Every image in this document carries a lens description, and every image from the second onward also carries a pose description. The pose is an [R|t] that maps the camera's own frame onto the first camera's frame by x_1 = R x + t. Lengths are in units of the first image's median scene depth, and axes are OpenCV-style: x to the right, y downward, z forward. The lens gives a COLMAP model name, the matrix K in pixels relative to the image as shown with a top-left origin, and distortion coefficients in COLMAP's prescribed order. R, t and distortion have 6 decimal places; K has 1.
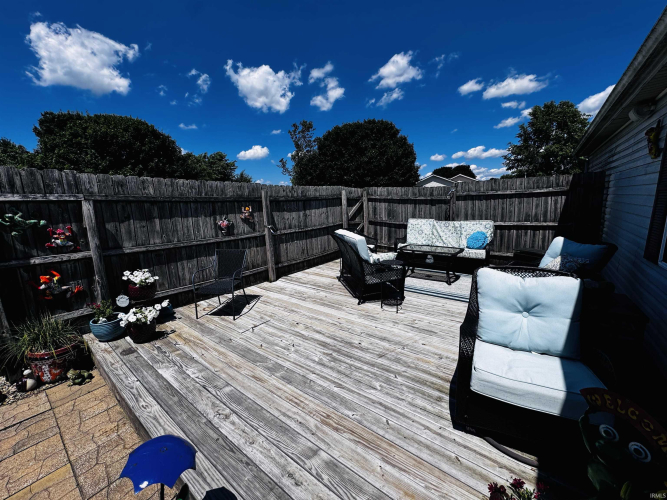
lens RADIAL K [[265.5, 0, 334.8], [0, 265.5, 250.9], [0, 0, 1]] dist [-0.004112, 0.000797]
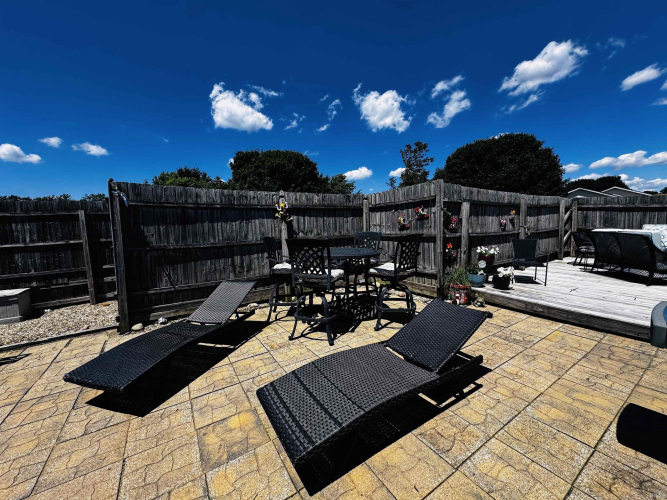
lens RADIAL K [[265.5, 0, 335.0], [0, 265.5, 249.4], [0, 0, 1]] dist [-0.004112, 0.000797]
pose [[0.944657, 0.042139, -0.325343, -0.984416], [-0.065495, 0.995976, -0.061169, 0.224997], [0.321456, 0.079092, 0.943616, -0.704053]]
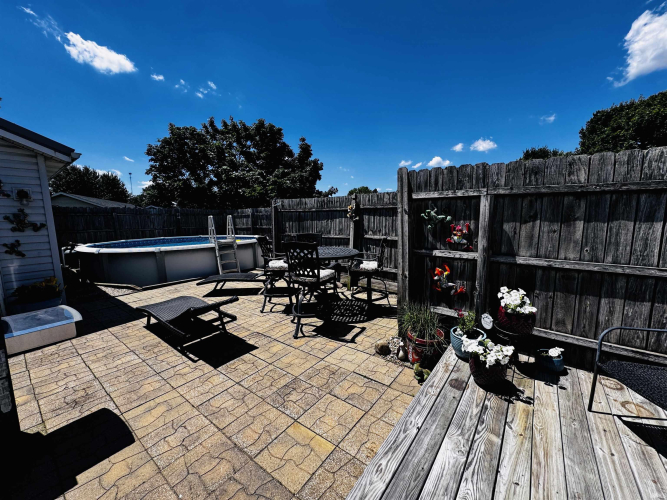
lens RADIAL K [[265.5, 0, 334.2], [0, 265.5, 249.3], [0, 0, 1]] dist [-0.004112, 0.000797]
pose [[0.002767, 0.155958, -0.987760, -0.046569], [-0.160337, 0.975053, 0.153502, -0.060327], [0.987058, 0.157950, 0.027704, 0.432867]]
